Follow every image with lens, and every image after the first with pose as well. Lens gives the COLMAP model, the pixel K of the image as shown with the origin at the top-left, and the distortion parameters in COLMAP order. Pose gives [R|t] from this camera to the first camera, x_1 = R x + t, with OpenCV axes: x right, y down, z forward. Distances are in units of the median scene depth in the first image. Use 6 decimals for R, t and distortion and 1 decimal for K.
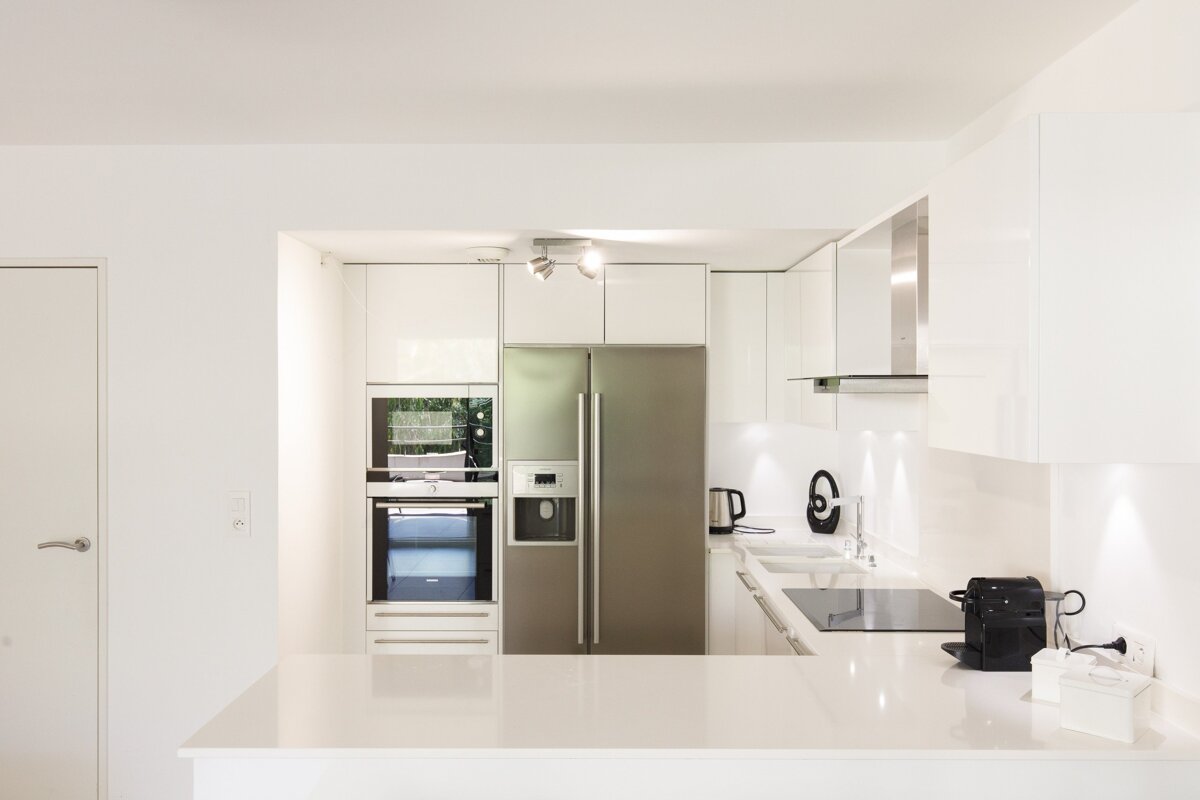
lens RADIAL K [[974.2, 0, 598.0], [0, 974.2, 398.5], [0, 0, 1]] dist [0.007915, 0.003251]
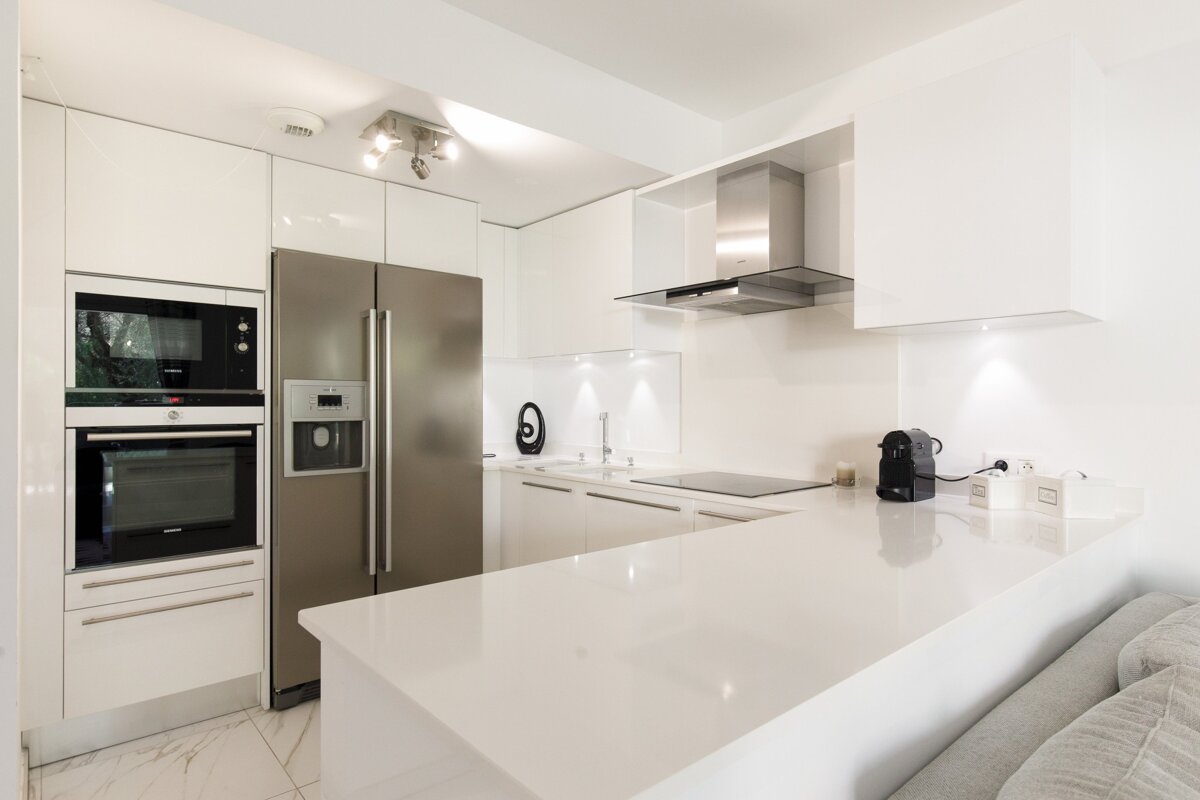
lens RADIAL K [[650.8, 0, 625.2], [0, 650.8, 401.0], [0, 0, 1]] dist [-0.003628, -0.000958]
pose [[0.737287, -0.001077, 0.675579, -0.257149], [0.006286, 0.999966, -0.005267, 0.086579], [-0.675551, 0.008130, 0.737269, 0.361606]]
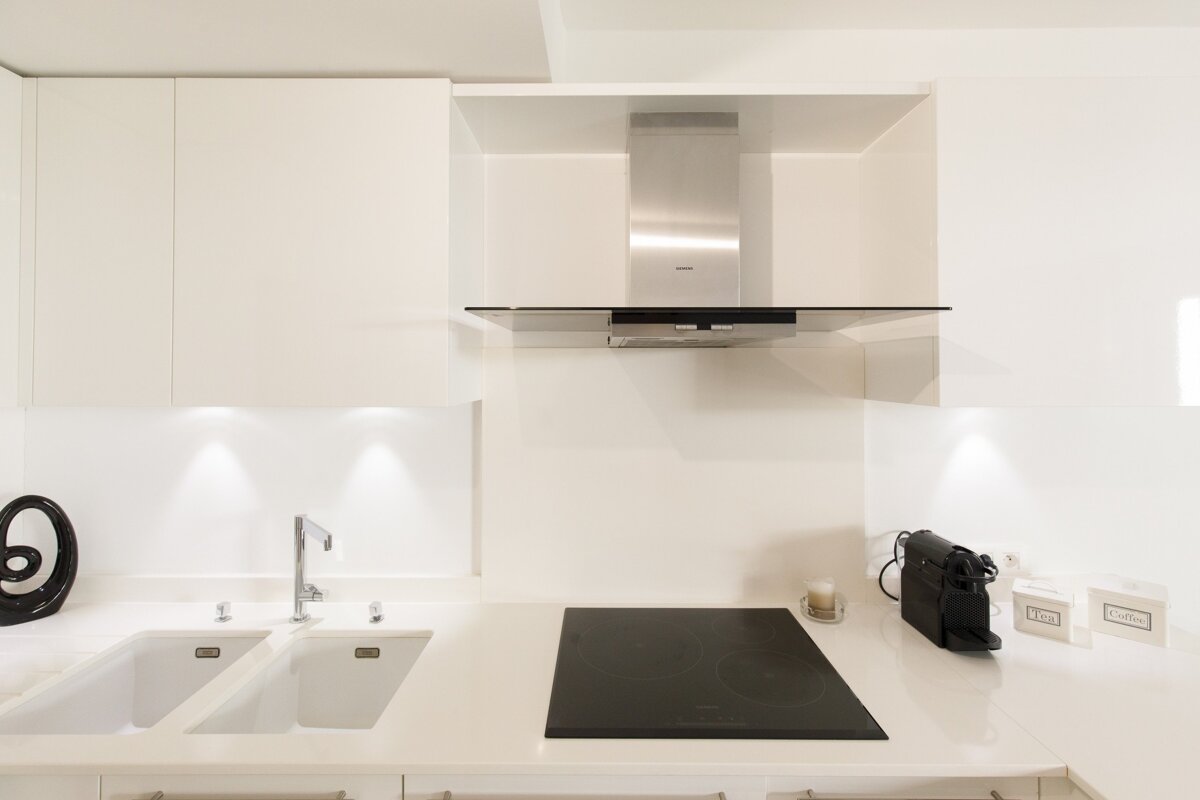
lens RADIAL K [[540.5, 0, 601.6], [0, 540.5, 364.5], [0, 0, 1]] dist [0.000493, -0.000028]
pose [[-0.000064, 0.009400, 0.999956, -0.065445], [0.007311, 0.999929, -0.009399, 0.009664], [-0.999973, 0.007311, -0.000132, 0.778550]]
